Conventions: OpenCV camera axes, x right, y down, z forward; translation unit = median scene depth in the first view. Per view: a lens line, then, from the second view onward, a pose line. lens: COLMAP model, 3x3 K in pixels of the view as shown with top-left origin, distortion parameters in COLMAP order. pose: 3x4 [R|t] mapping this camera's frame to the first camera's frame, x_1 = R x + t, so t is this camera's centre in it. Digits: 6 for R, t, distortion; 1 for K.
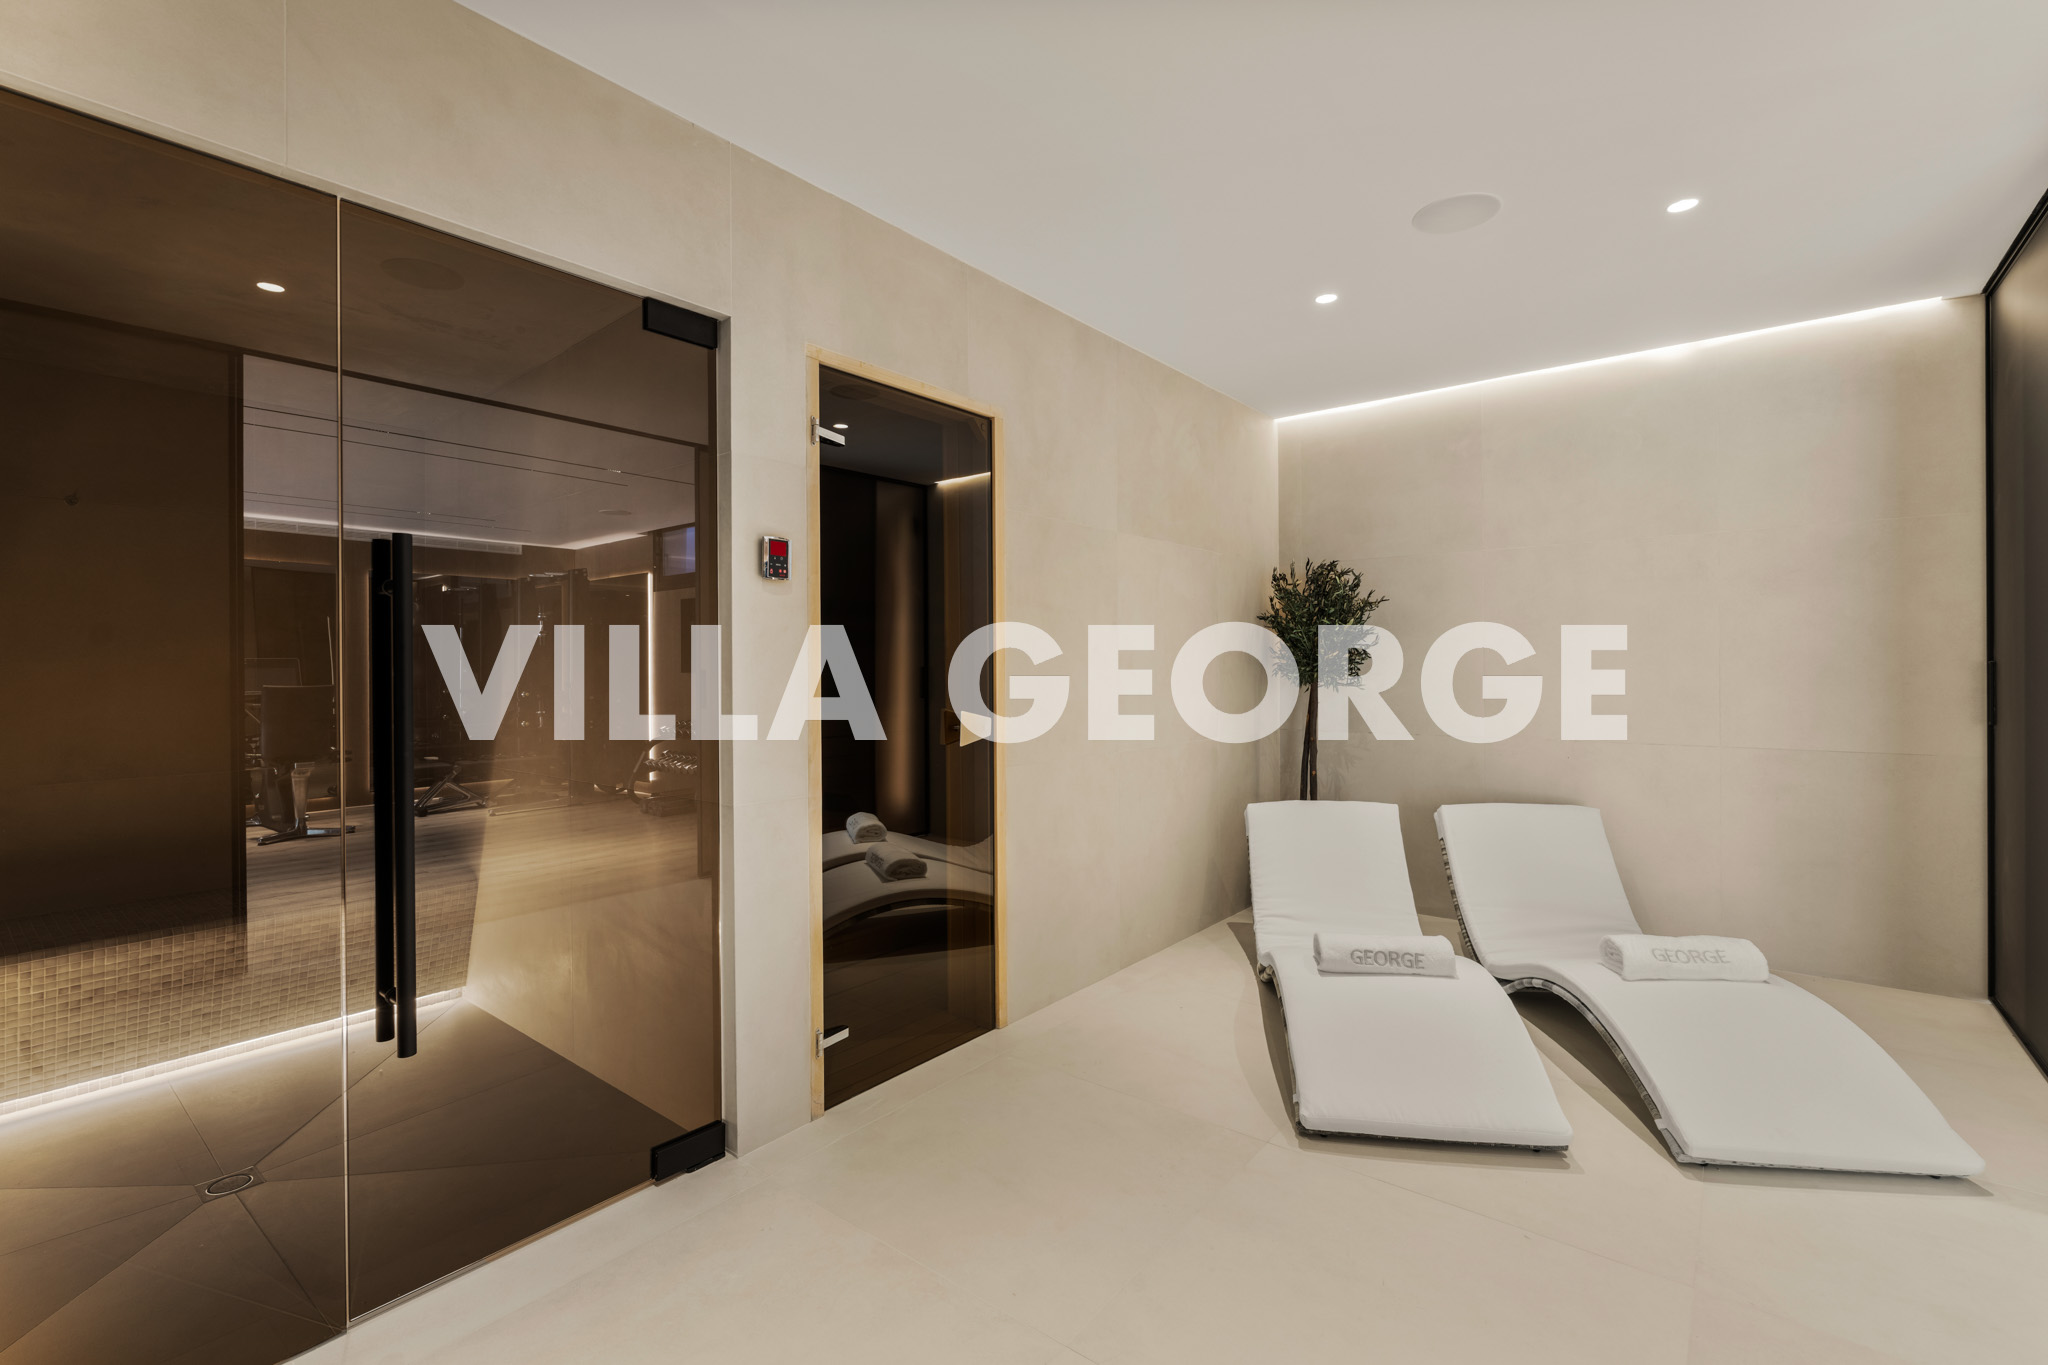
lens RADIAL K [[904.5, 0, 1026.1], [0, 904.5, 674.8], [0, 0, 1]] dist [-0.001988, -0.000299]
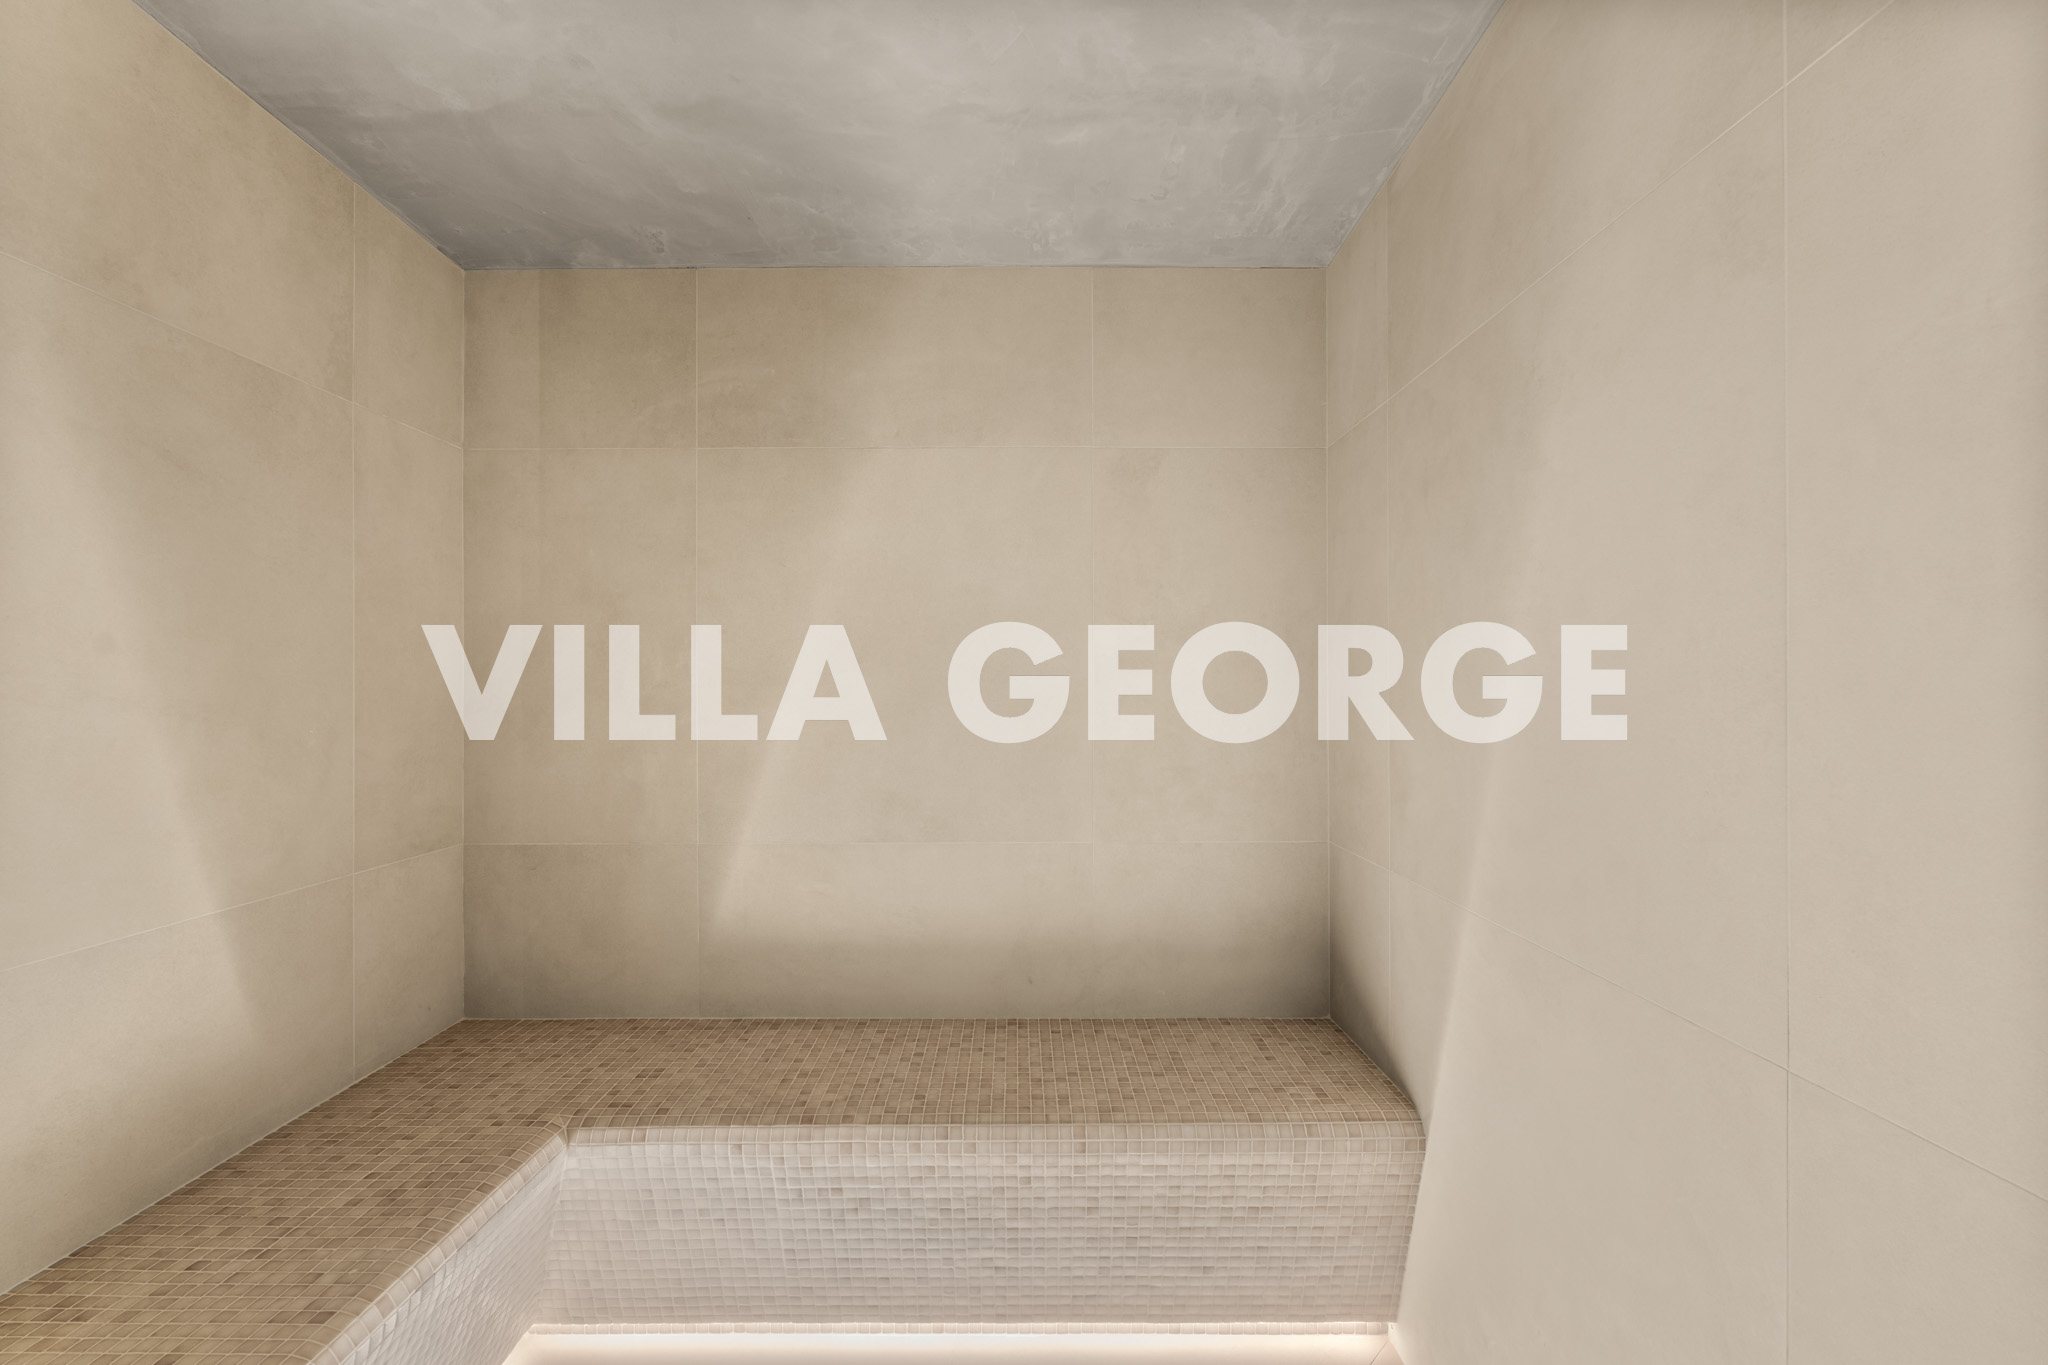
lens RADIAL K [[904.5, 0, 1026.0], [0, 904.5, 683.8], [0, 0, 1]] dist [-0.001988, -0.000299]
pose [[0.626942, 0.003967, -0.779056, -0.474294], [-0.010210, 0.999943, -0.003125, -0.003971], [0.778999, 0.009914, 0.626946, 0.690182]]
